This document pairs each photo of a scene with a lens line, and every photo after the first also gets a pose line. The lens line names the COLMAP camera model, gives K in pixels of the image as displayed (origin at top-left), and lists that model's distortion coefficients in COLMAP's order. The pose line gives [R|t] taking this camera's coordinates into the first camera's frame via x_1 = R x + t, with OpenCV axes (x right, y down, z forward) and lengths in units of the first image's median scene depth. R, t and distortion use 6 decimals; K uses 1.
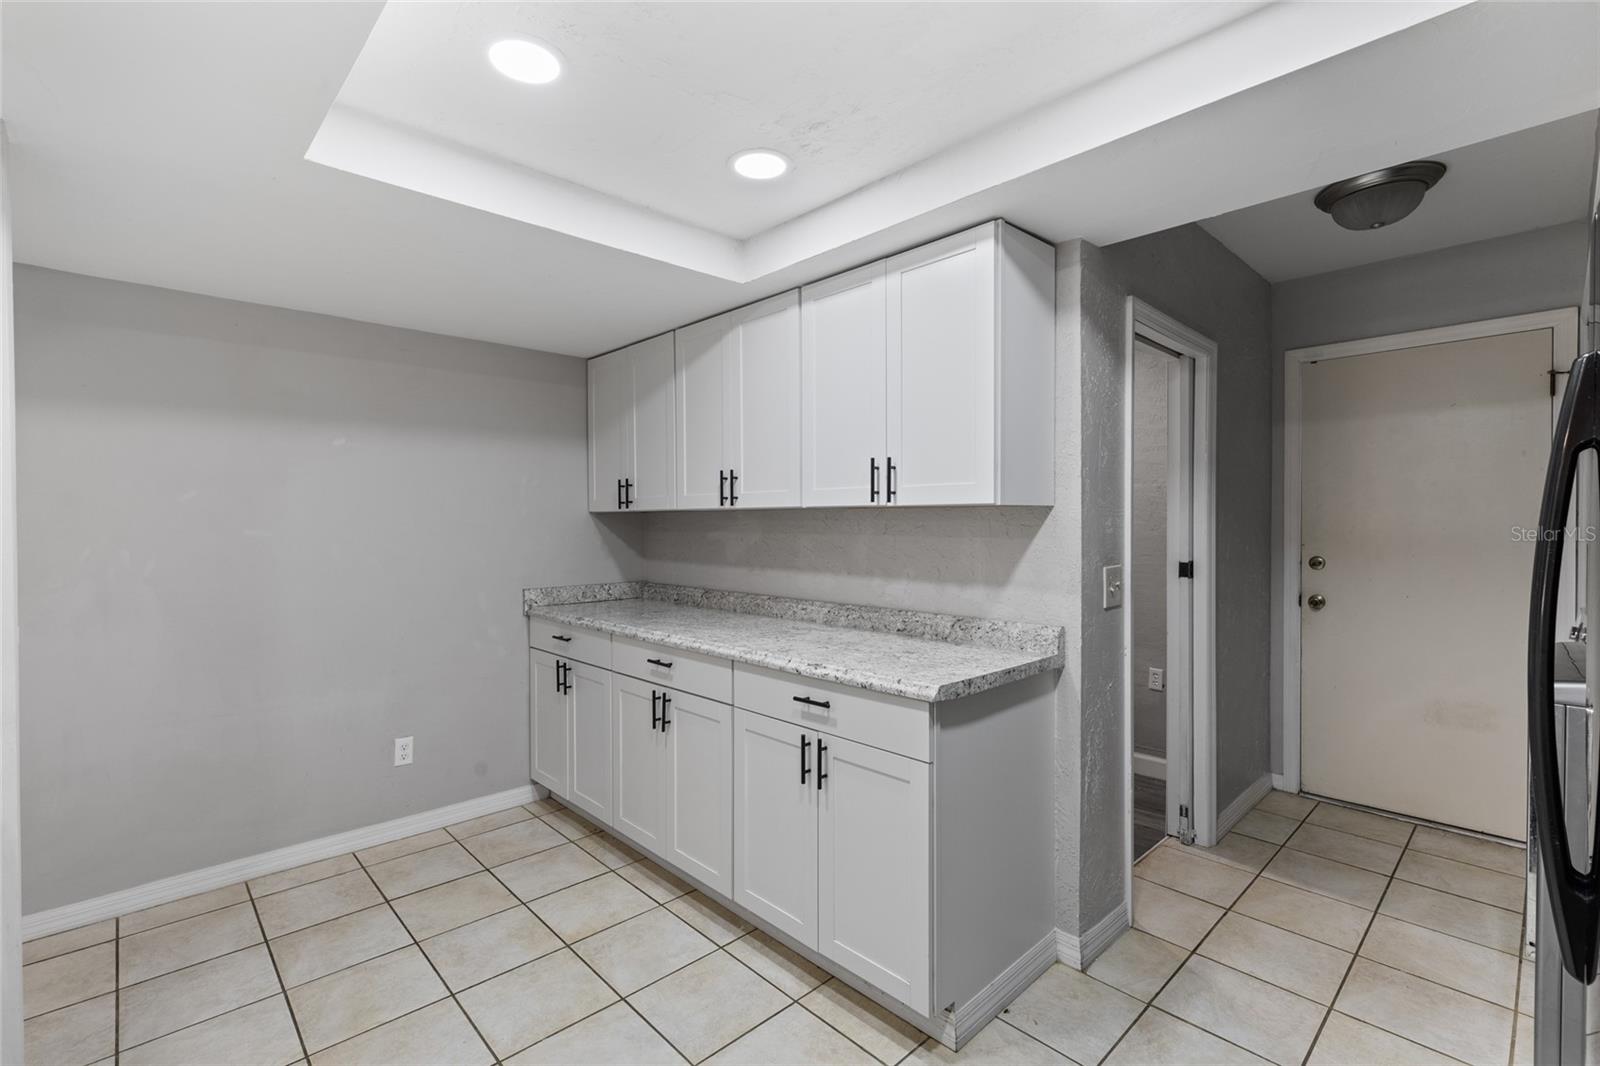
lens RADIAL K [[716.7, 0, 795.6], [0, 716.7, 533.7], [0, 0, 1]] dist [0.005597, -0.002404]
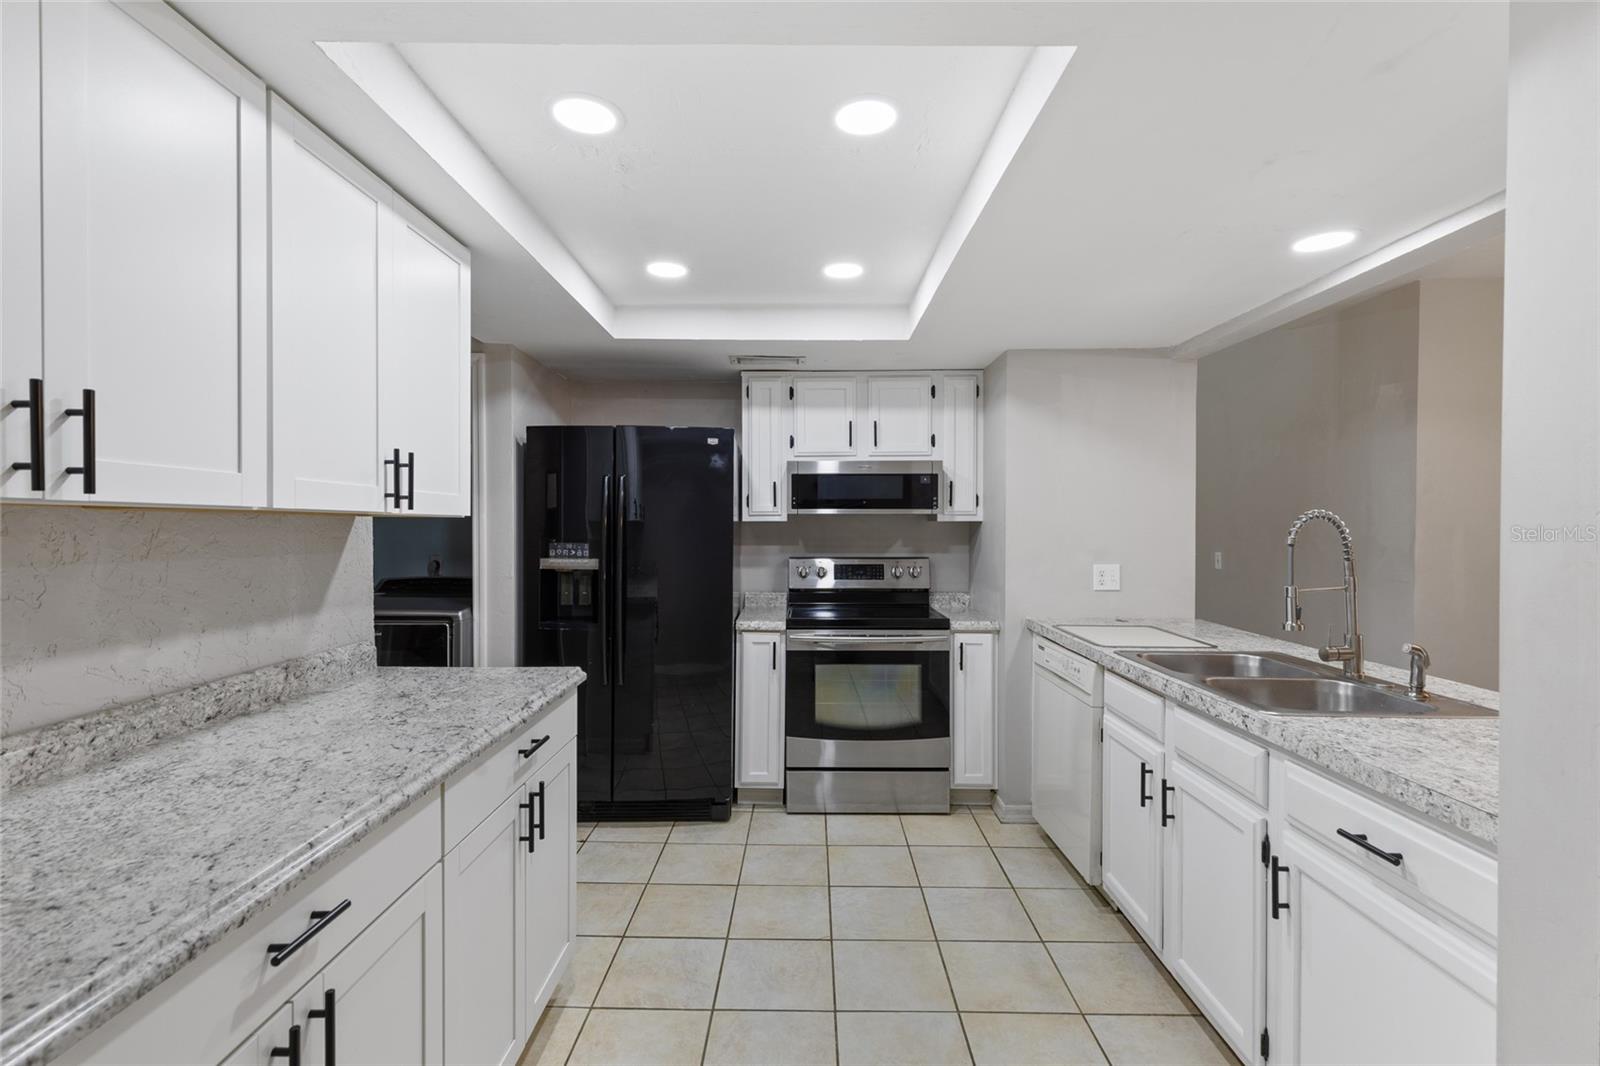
lens RADIAL K [[716.7, 0, 800.0], [0, 716.7, 532.6], [0, 0, 1]] dist [0.005597, -0.002404]
pose [[-0.720277, -0.005467, 0.693665, -0.584049], [0.011220, 0.999746, 0.019530, -0.023807], [-0.693596, 0.021850, -0.720033, 1.024157]]
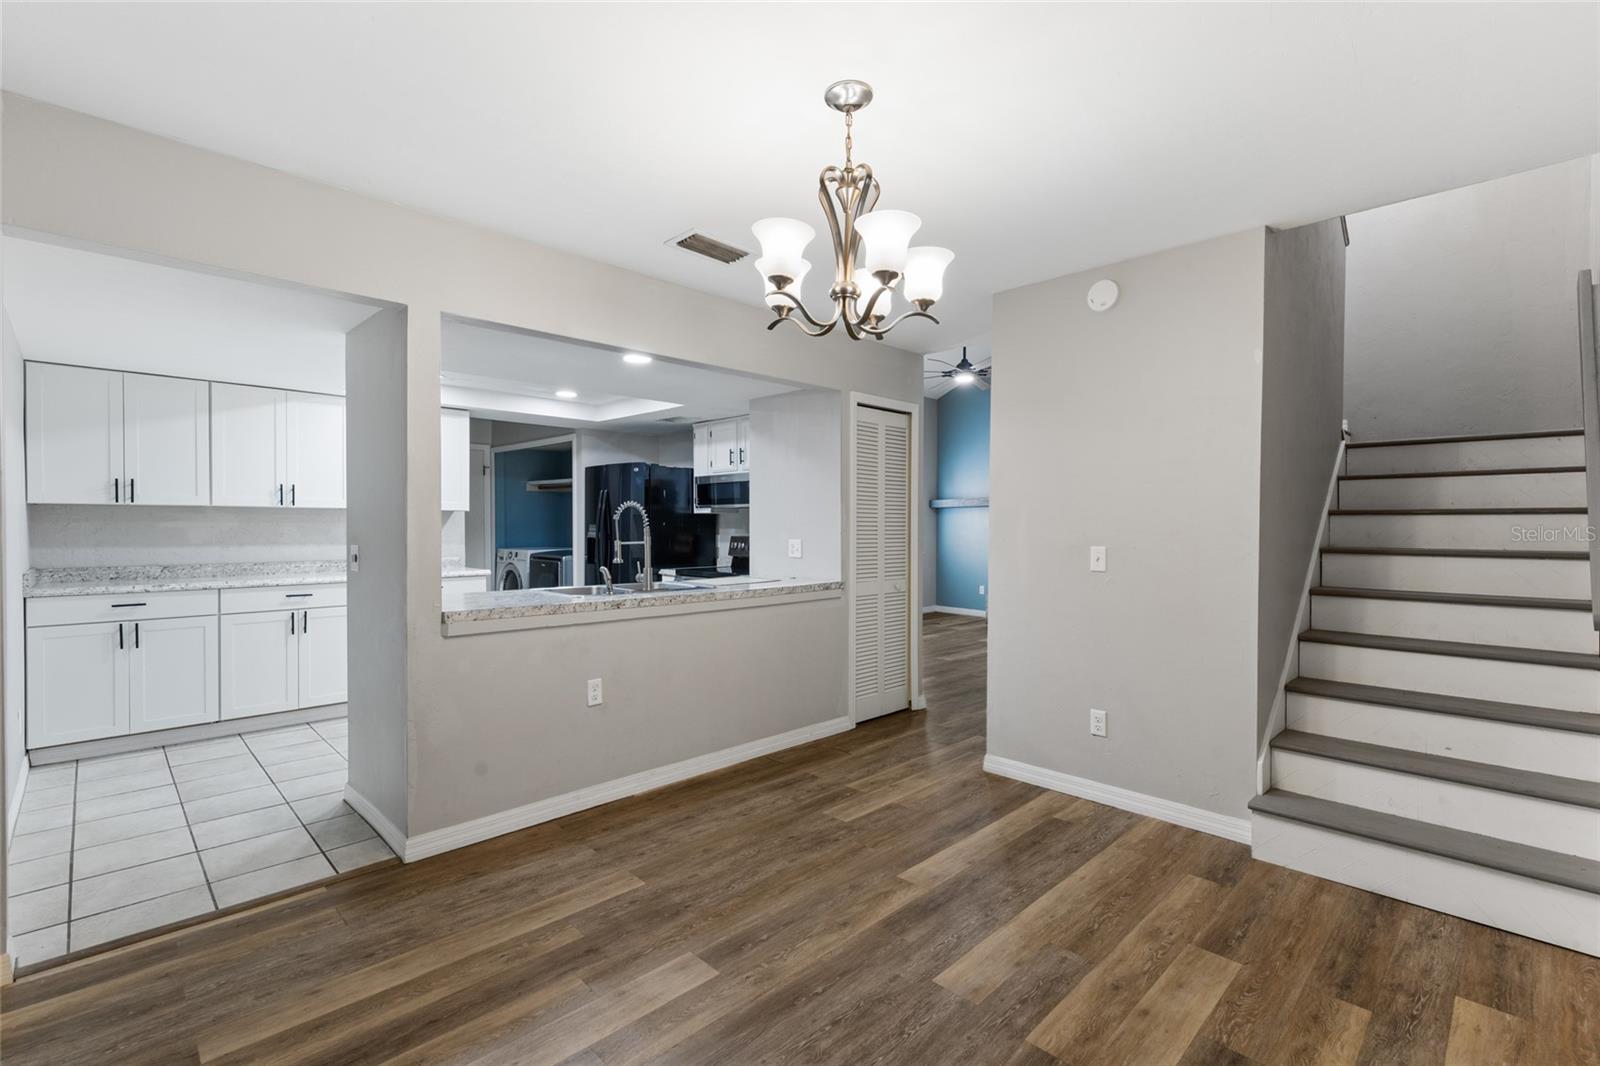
lens RADIAL K [[716.7, 0, 800.5], [0, 716.7, 533.4], [0, 0, 1]] dist [0.005597, -0.002404]
pose [[-0.025325, -0.008510, 0.999643, -1.860761], [0.013392, 0.999871, 0.008851, 0.028530], [-0.999590, 0.013611, -0.025207, -0.169633]]
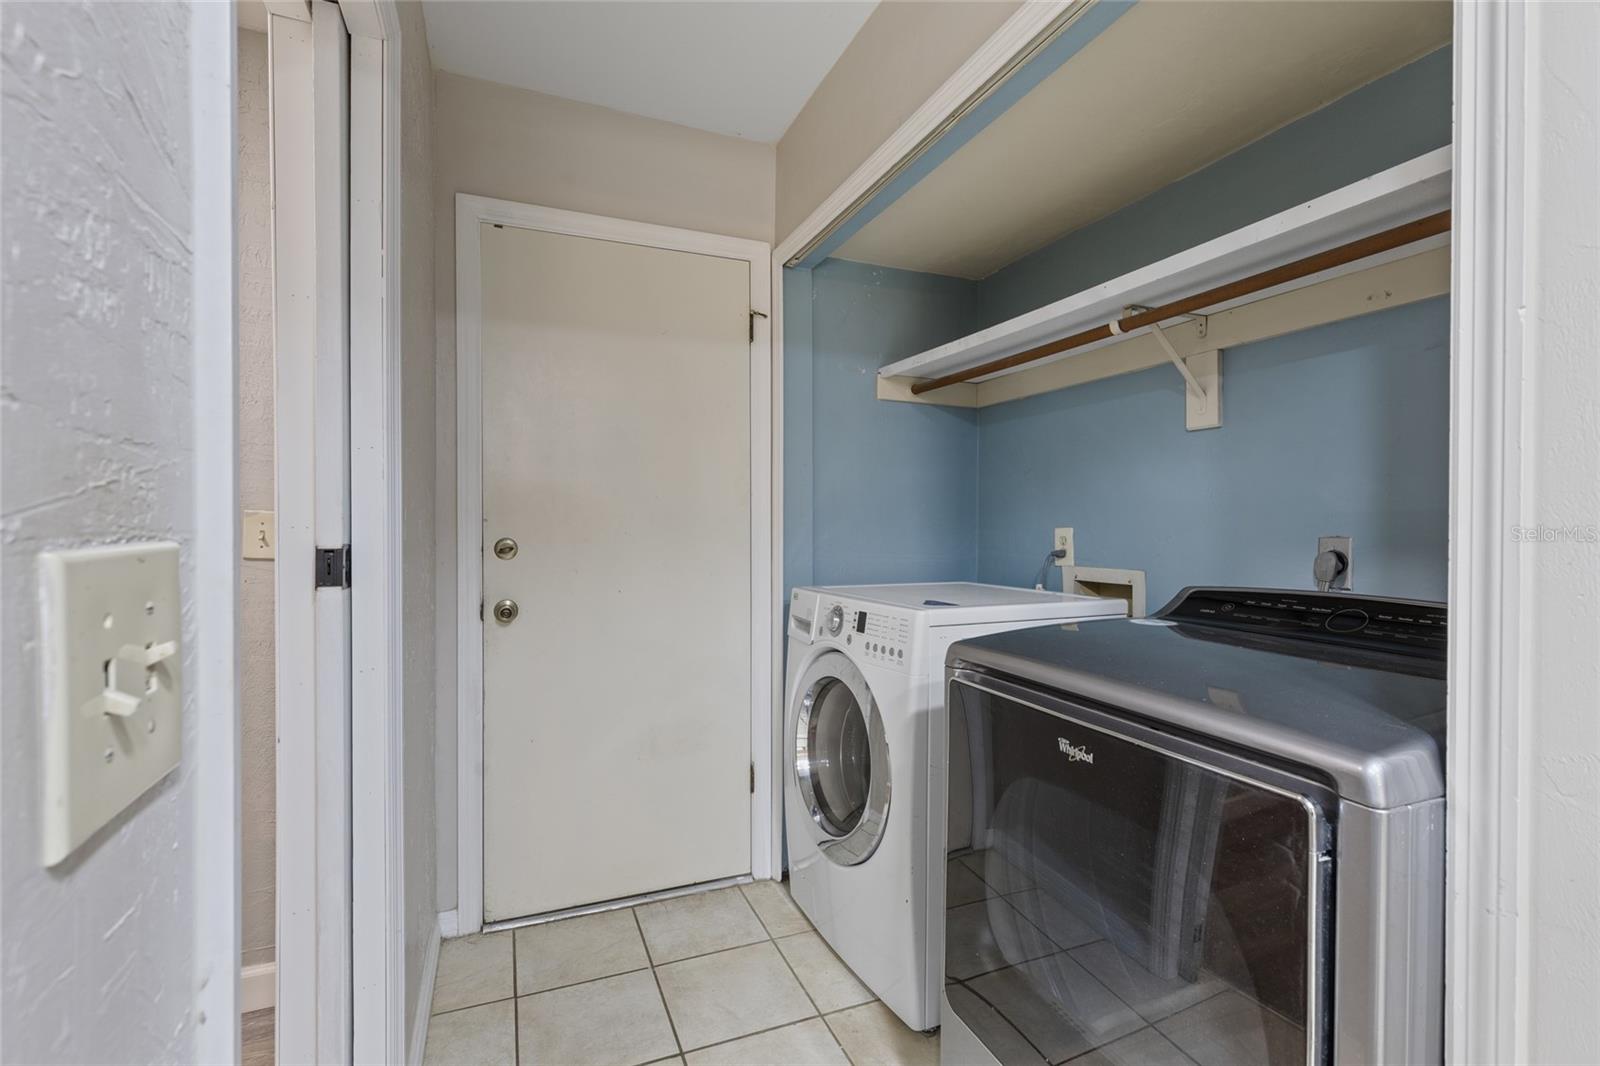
lens RADIAL K [[716.7, 0, 797.1], [0, 716.7, 532.7], [0, 0, 1]] dist [0.005597, -0.002404]
pose [[0.357448, -0.003324, 0.933927, 0.292692], [0.008958, 0.999960, 0.000131, 0.036217], [-0.933890, 0.008320, 0.357464, 0.677128]]
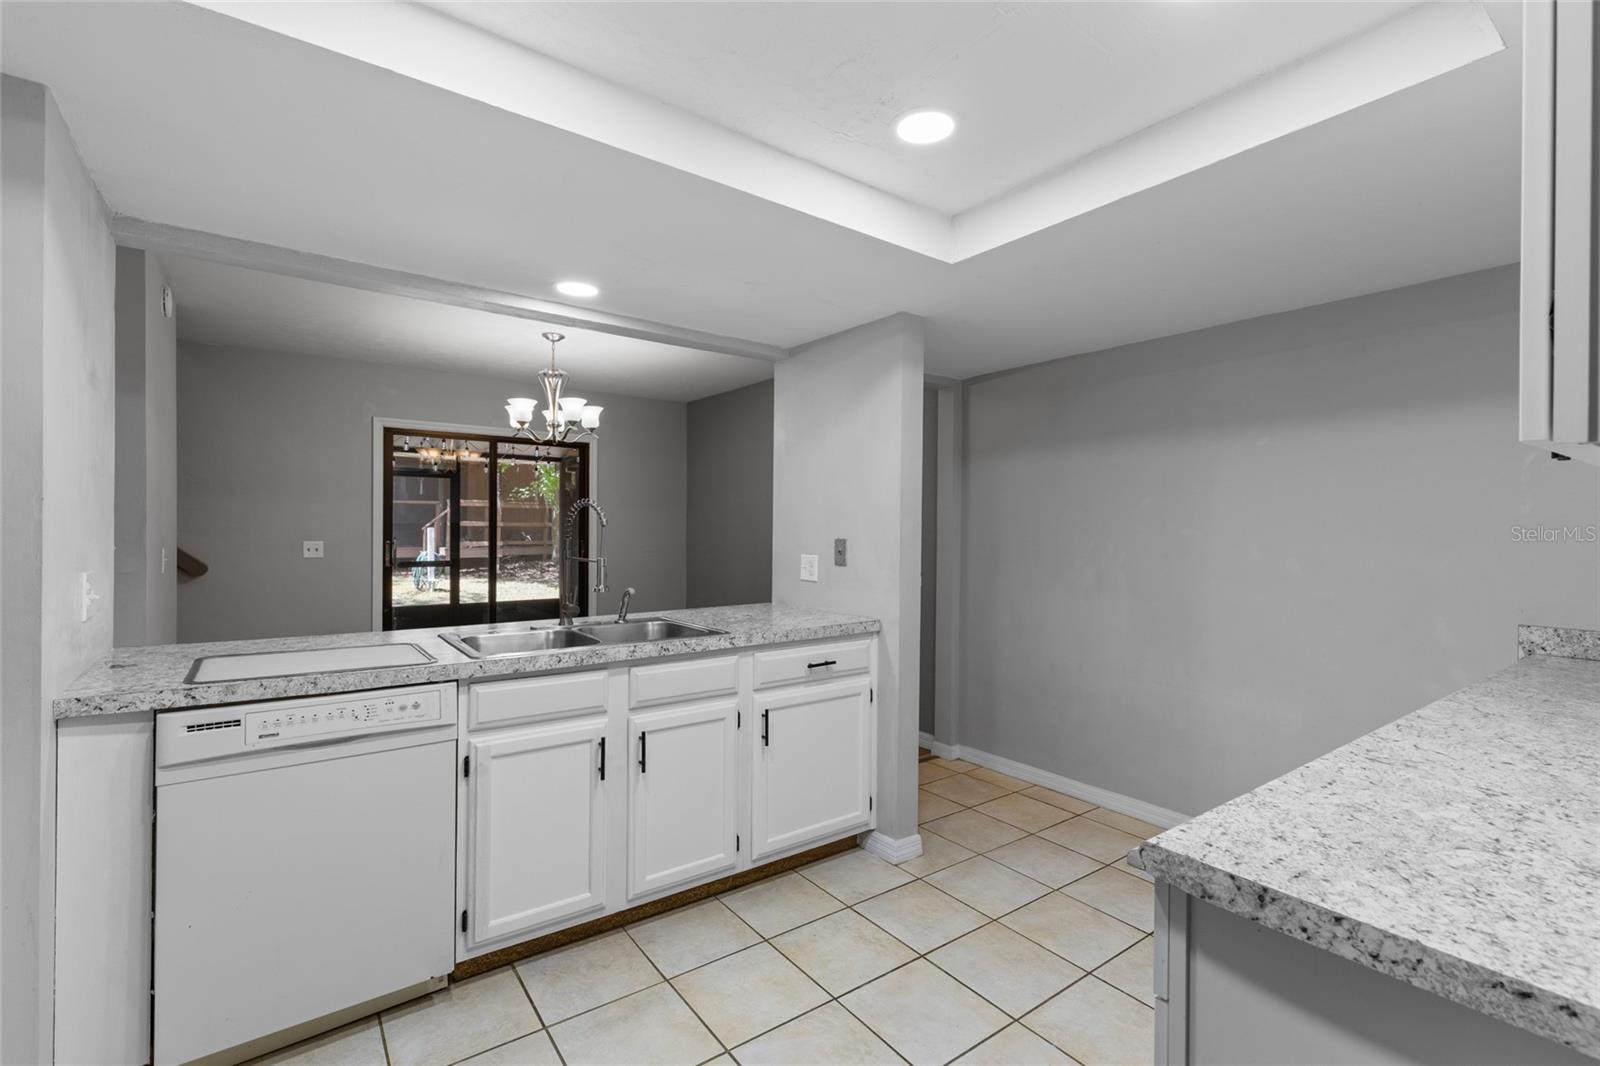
lens RADIAL K [[716.7, 0, 799.0], [0, 716.7, 532.7], [0, 0, 1]] dist [0.005597, -0.002404]
pose [[-0.126943, 0.006958, -0.991886, 0.452981], [-0.025127, 0.999632, 0.010228, 0.002907], [0.991592, 0.026222, -0.126721, 0.523486]]
